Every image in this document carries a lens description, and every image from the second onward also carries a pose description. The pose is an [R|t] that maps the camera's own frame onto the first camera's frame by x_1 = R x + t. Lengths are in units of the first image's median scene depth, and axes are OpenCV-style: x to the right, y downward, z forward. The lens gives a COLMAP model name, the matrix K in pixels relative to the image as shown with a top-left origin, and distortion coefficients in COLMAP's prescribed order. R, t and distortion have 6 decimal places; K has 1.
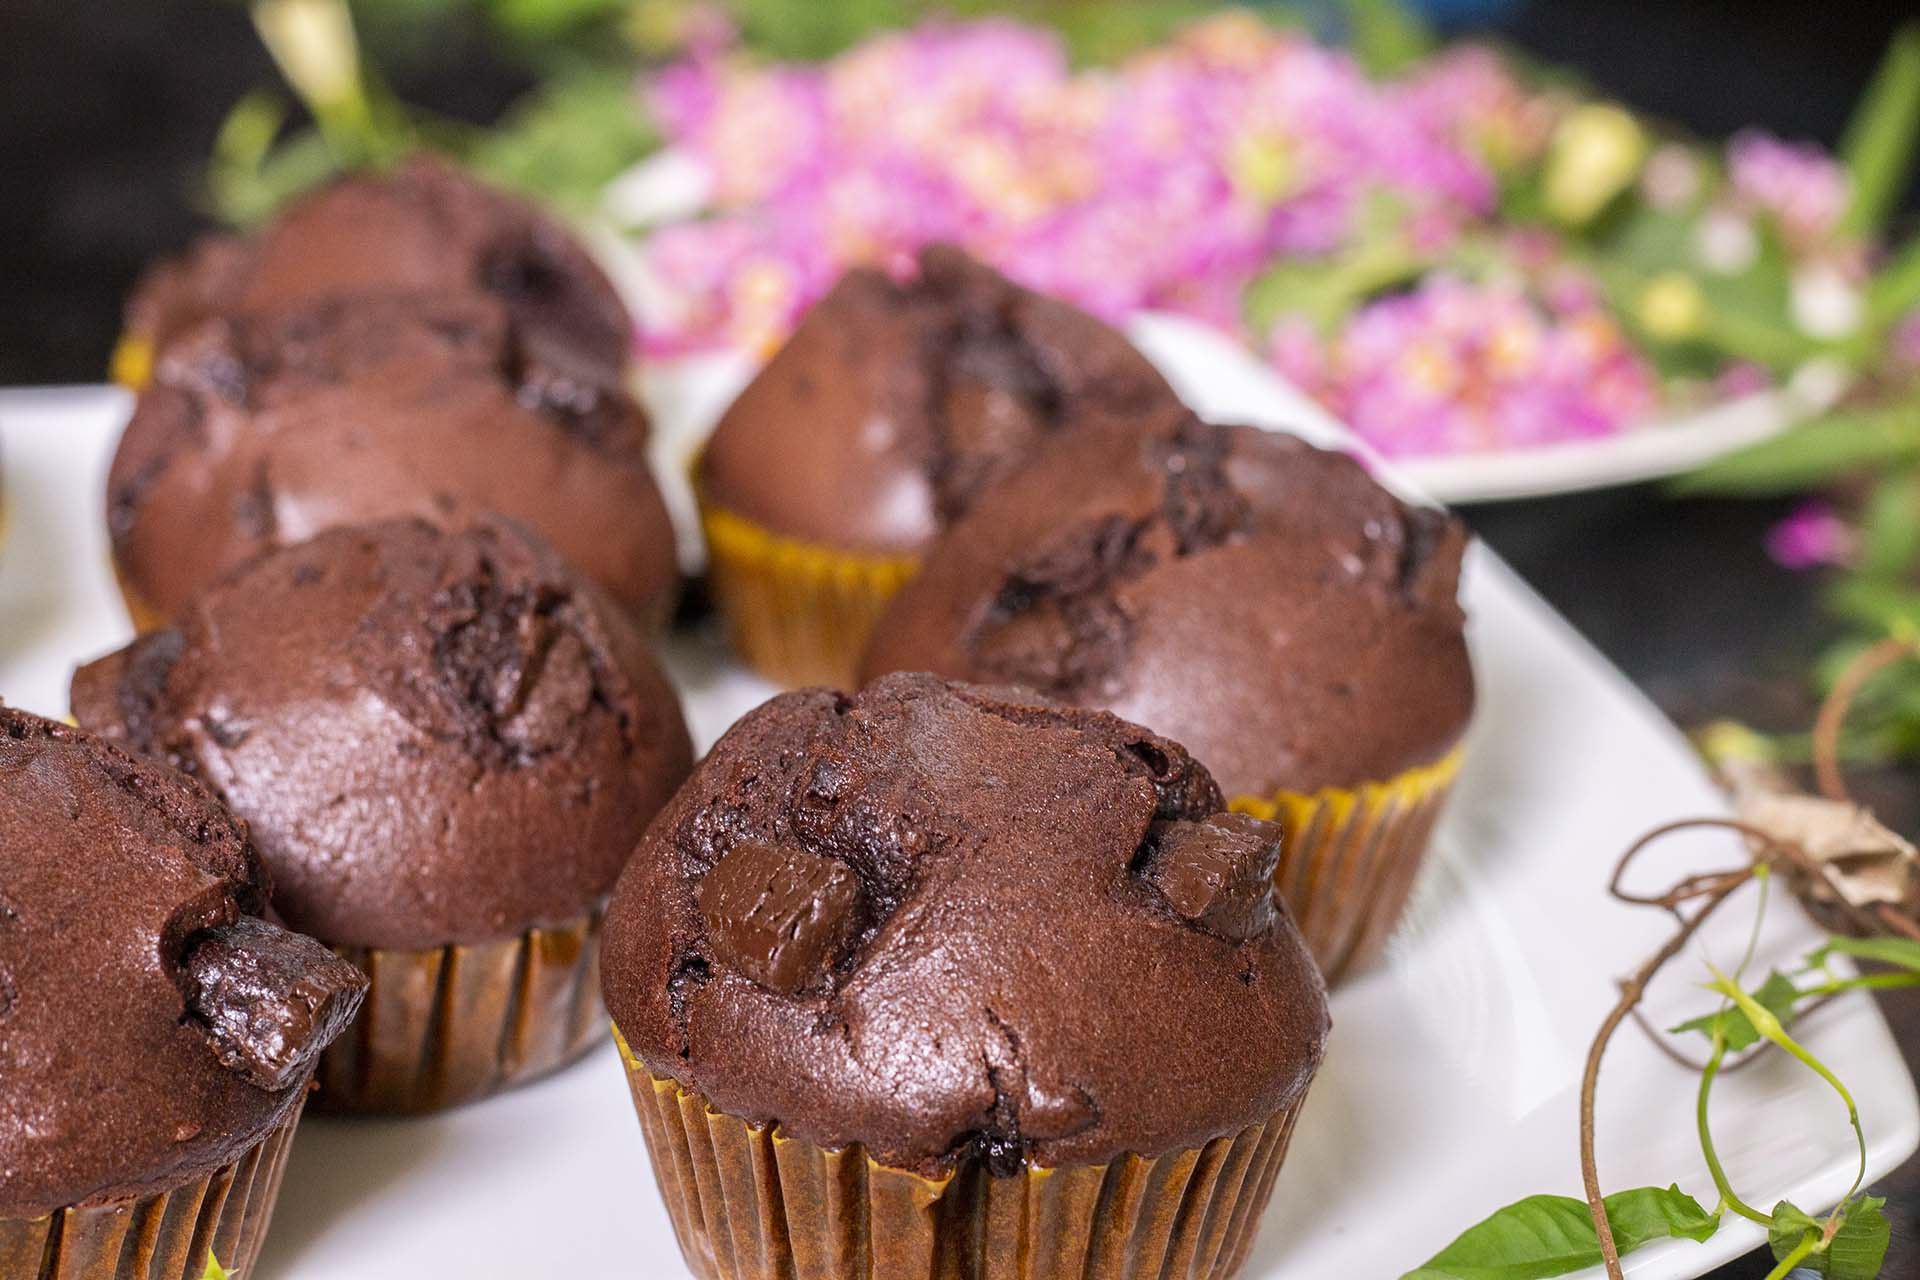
lens RADIAL K [[4782.2, 0, 960.0], [0, 4782.2, 640.0], [0, 0, 1]] dist [-0.131924, -0.619590]
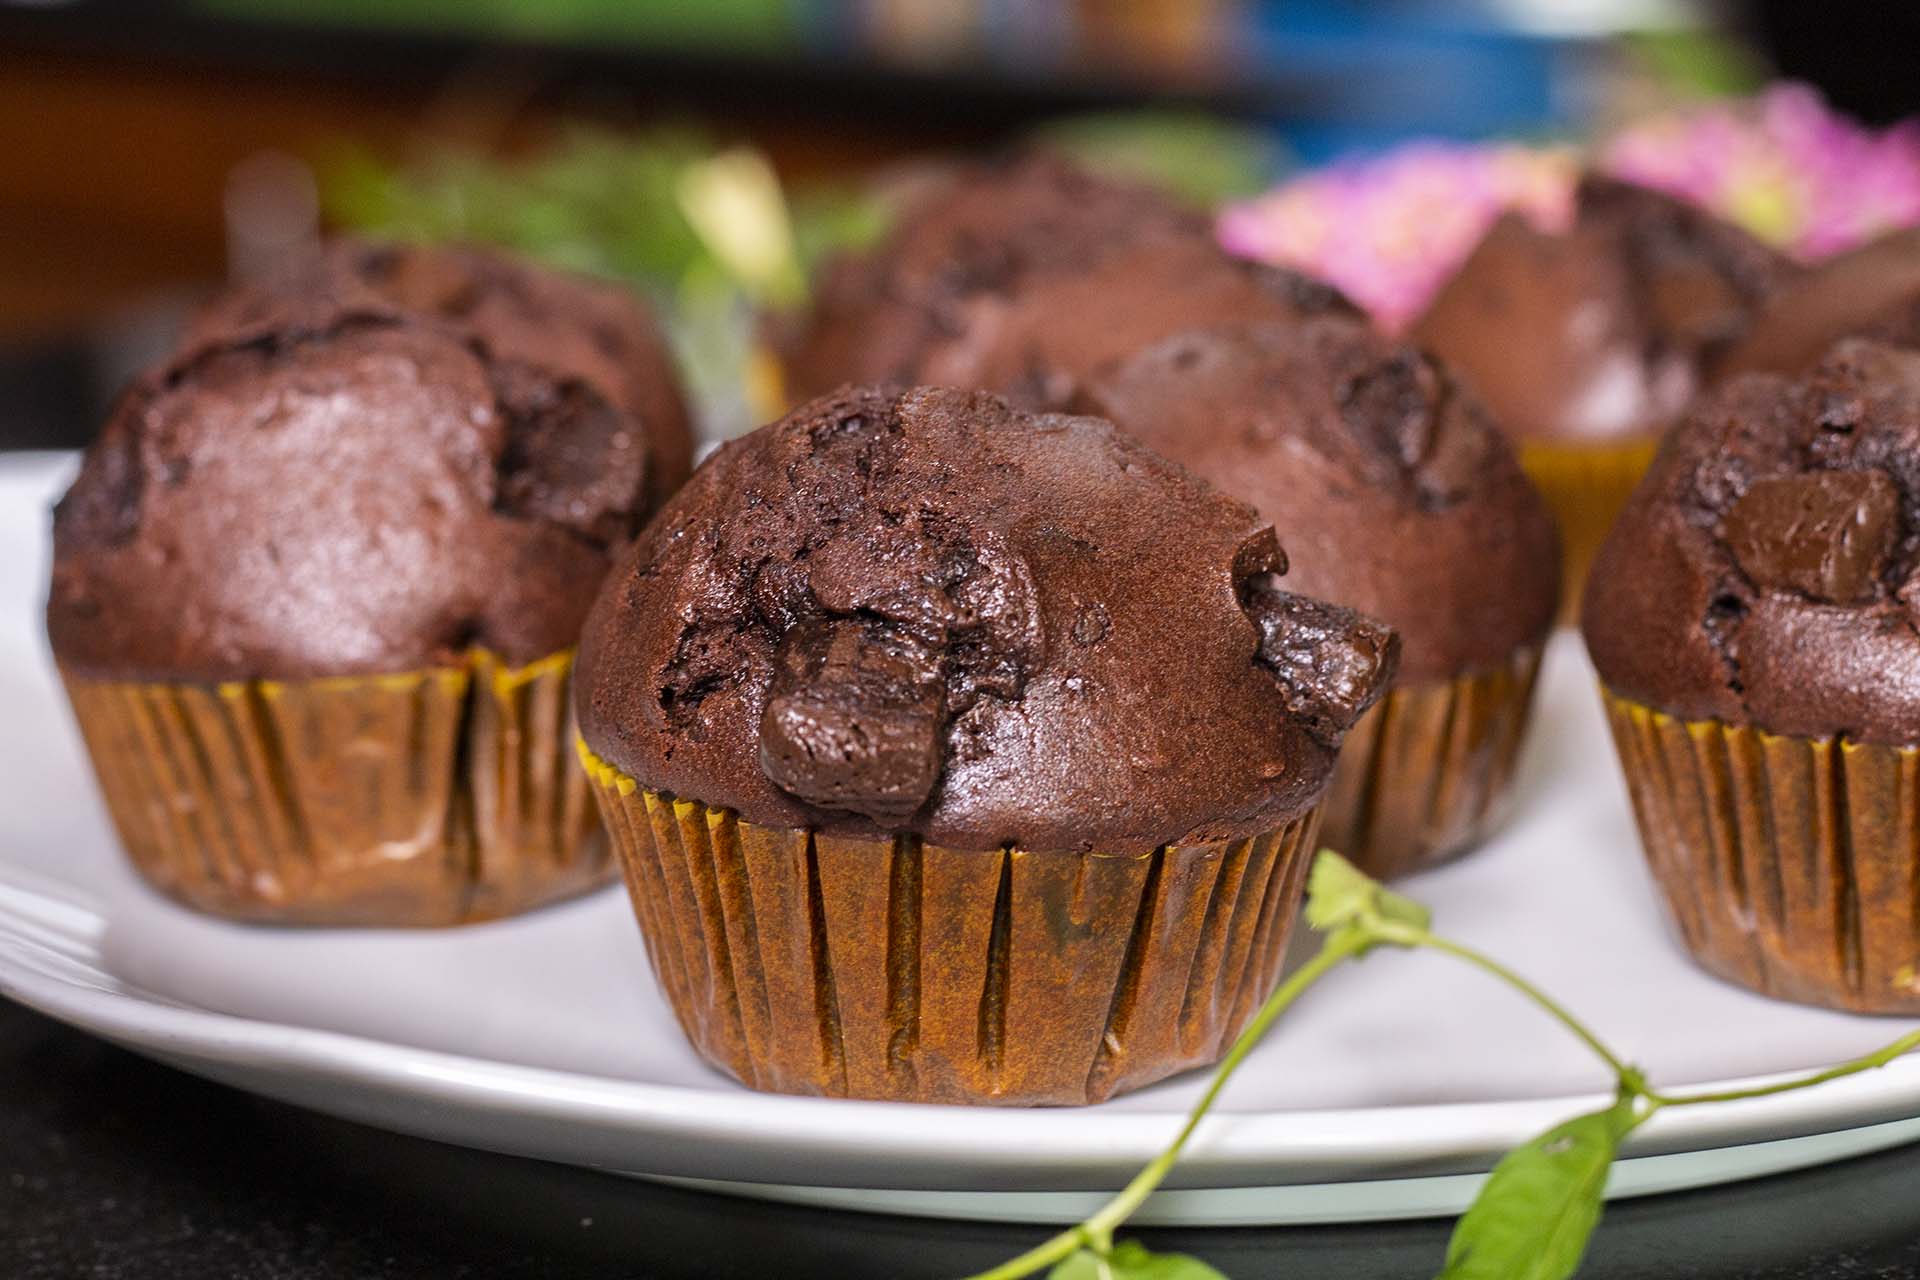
lens RADIAL K [[4782.2, 0, 960.0], [0, 4782.2, 640.0], [0, 0, 1]] dist [-0.131924, -0.619590]
pose [[0.996307, -0.073612, 0.044197, -0.260698], [0.079464, 0.985499, -0.149927, 0.213313], [-0.032520, 0.152885, 0.987709, 0.027324]]
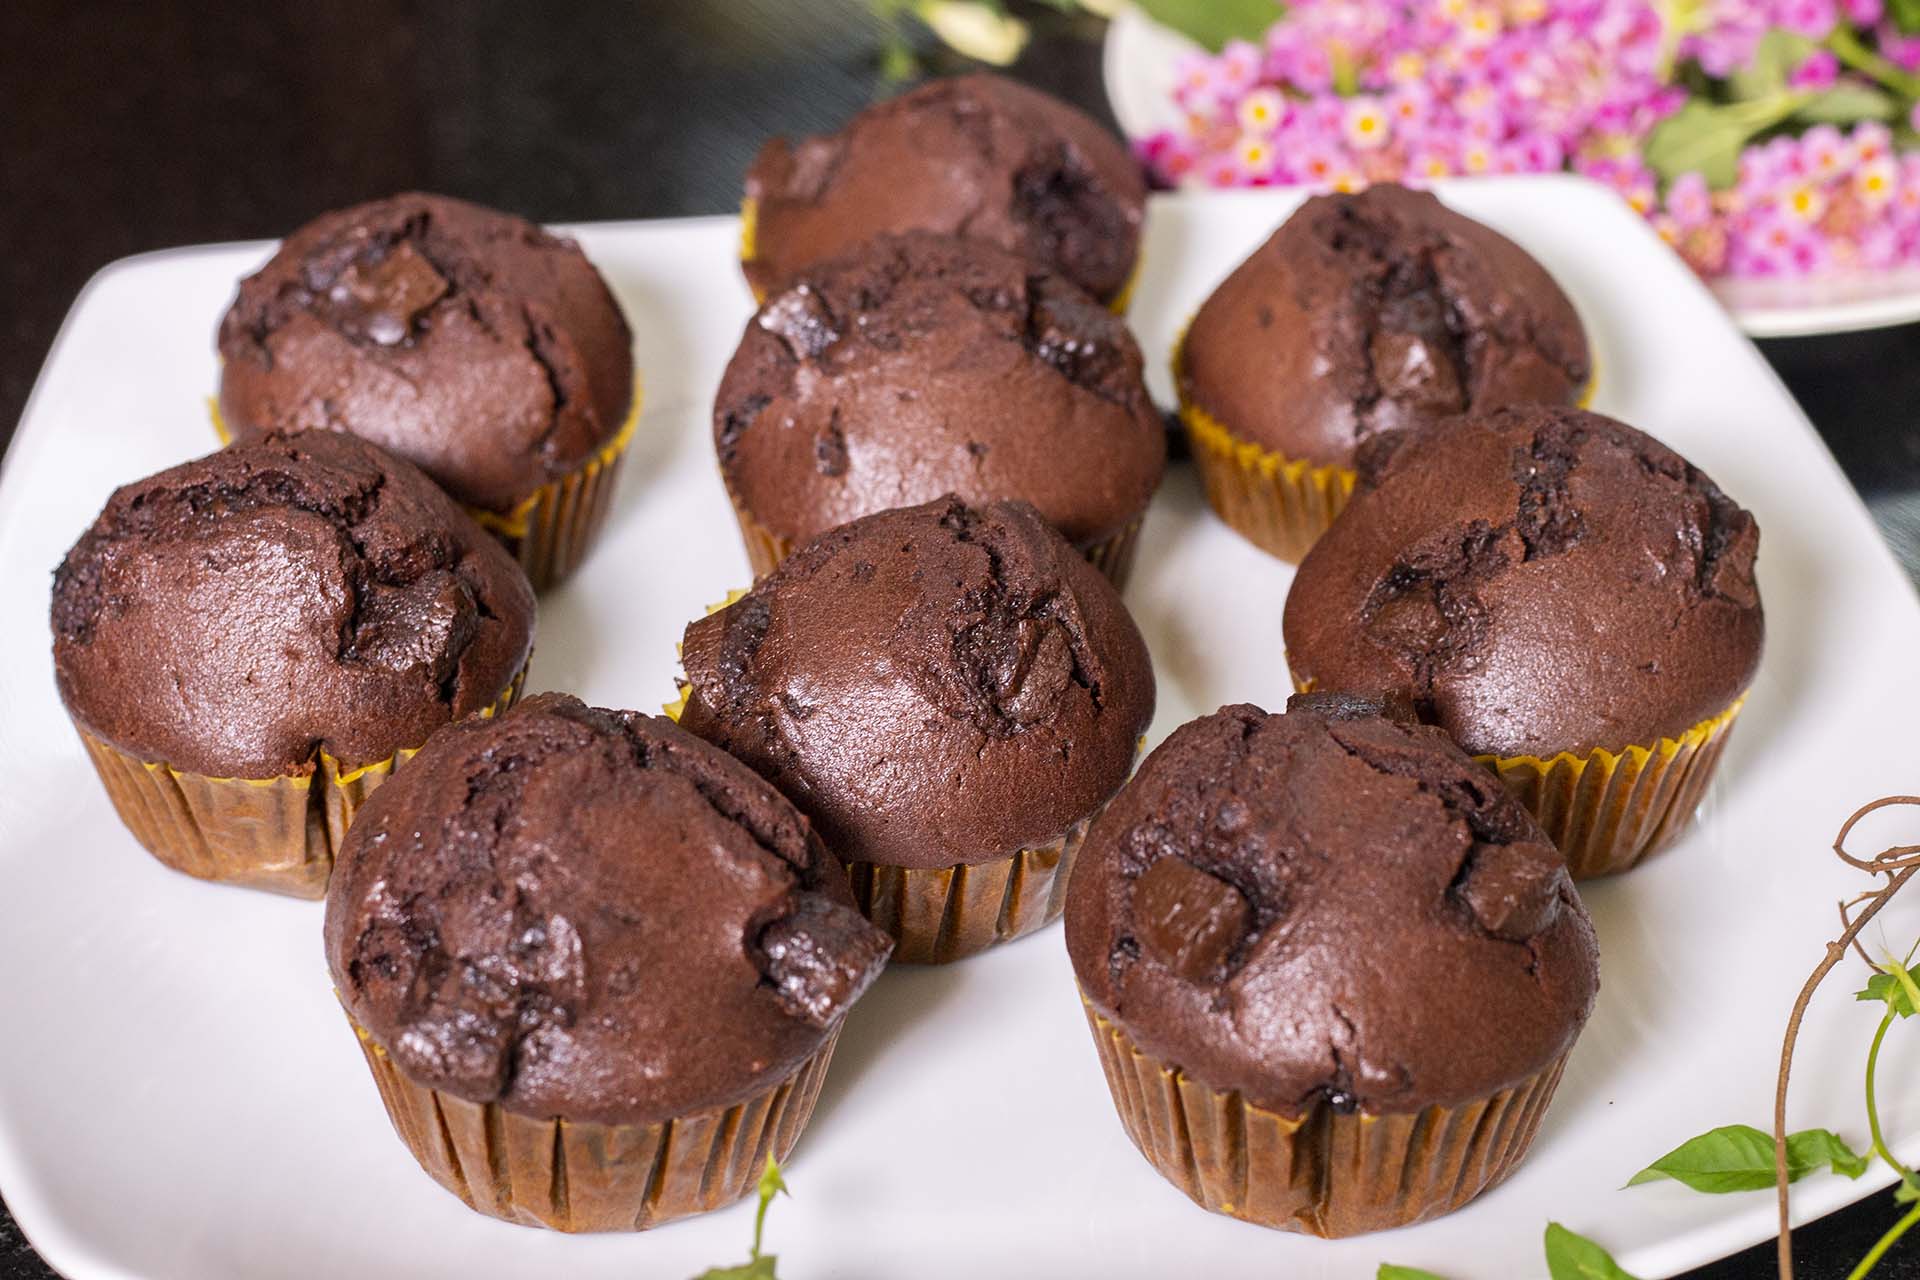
lens RADIAL K [[4532.3, 0, 960.0], [0, 4532.3, 640.0], [0, 0, 1]] dist [-0.134274, -0.318058]
pose [[0.990565, 0.042099, -0.130415, 0.063462], [-0.014464, 0.978447, 0.205990, -0.288021], [0.136276, -0.202160, 0.969825, -0.257652]]
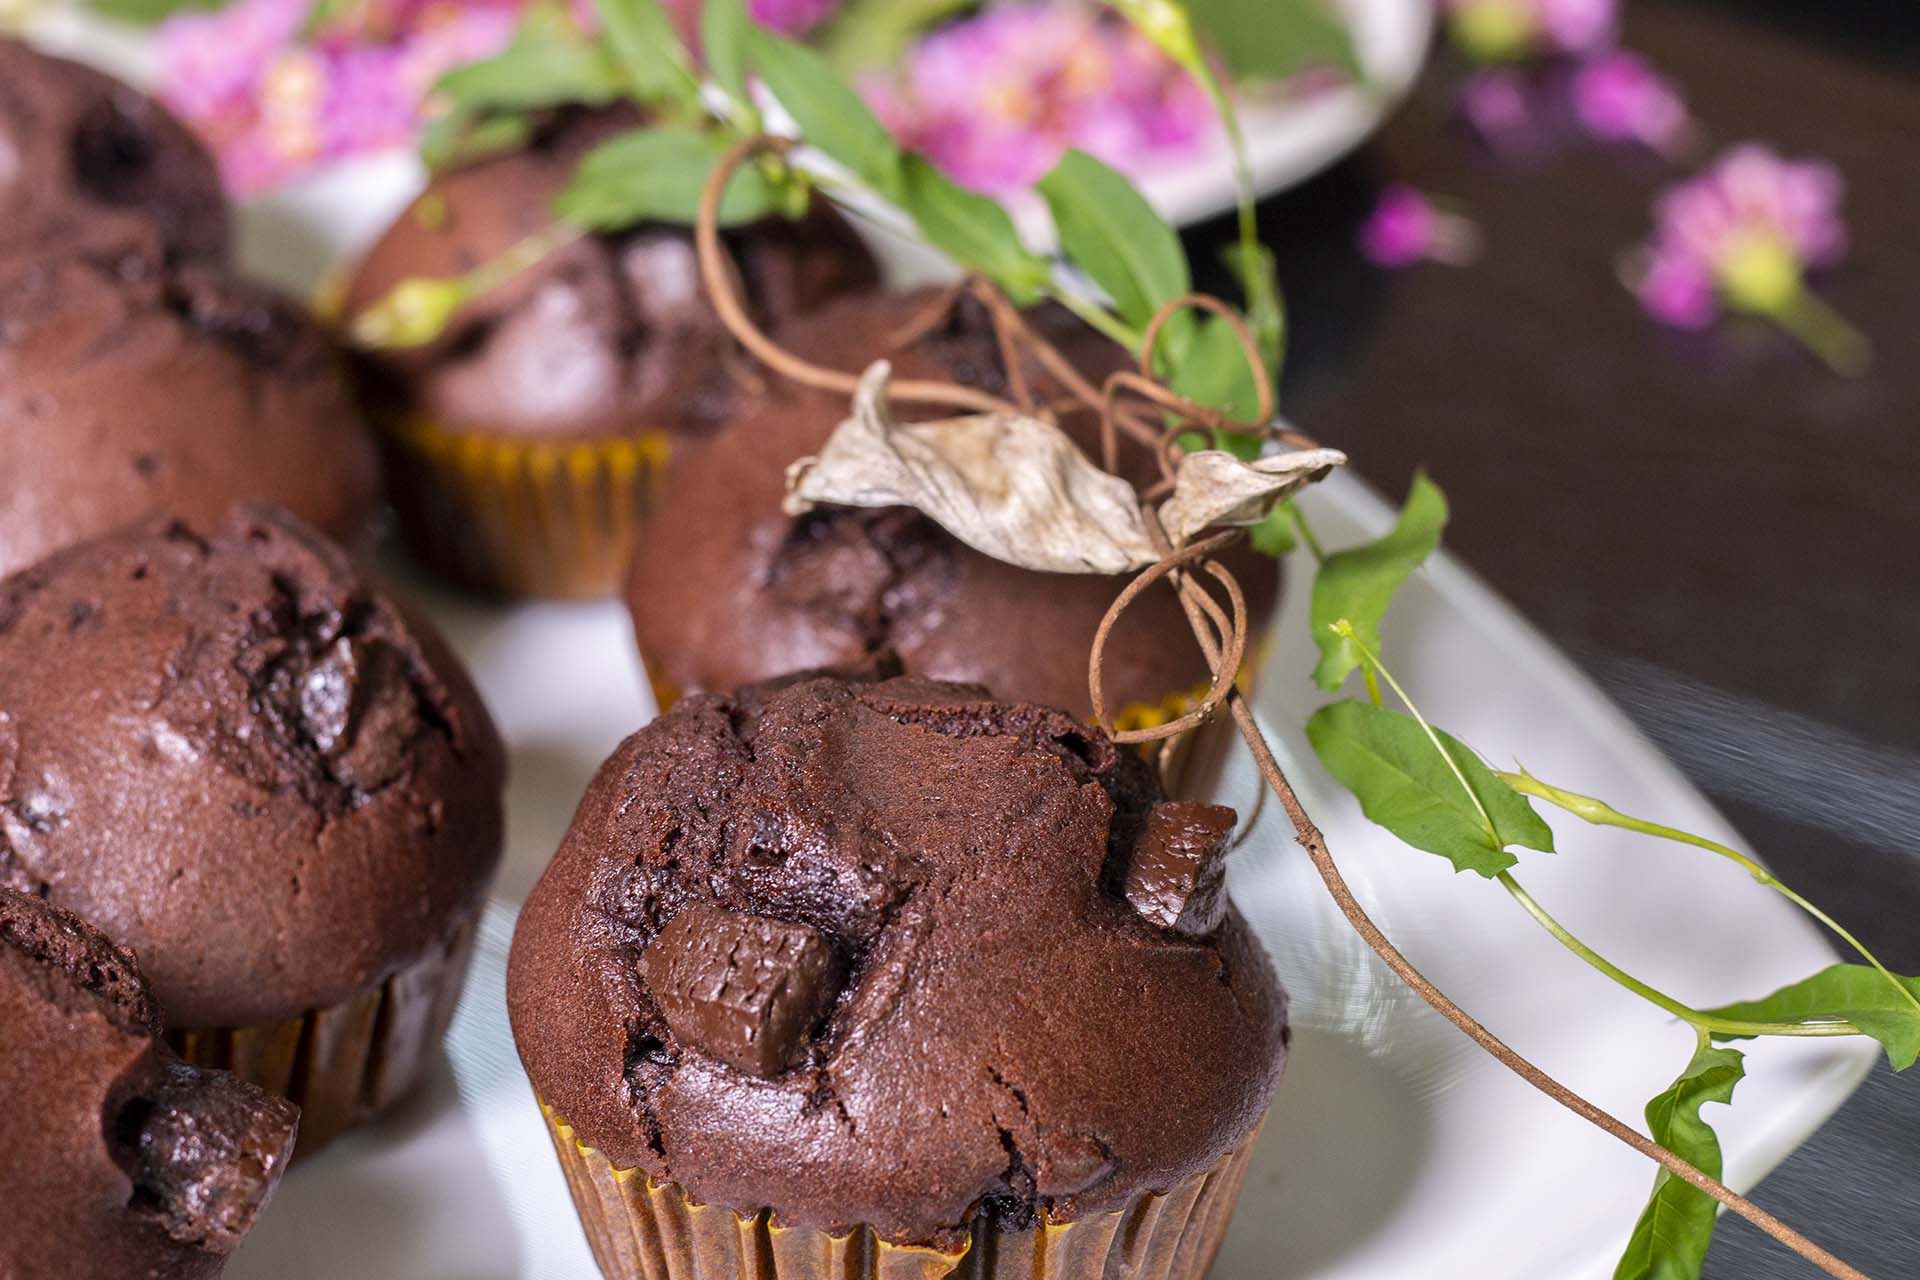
lens RADIAL K [[4782.2, 0, 960.0], [0, 4782.2, 640.0], [0, 0, 1]] dist [-0.131924, -0.619590]
pose [[0.975125, -0.119750, 0.186526, -0.161165], [0.094649, 0.985881, 0.138129, -0.132643], [-0.200433, -0.117039, 0.972691, 0.098058]]
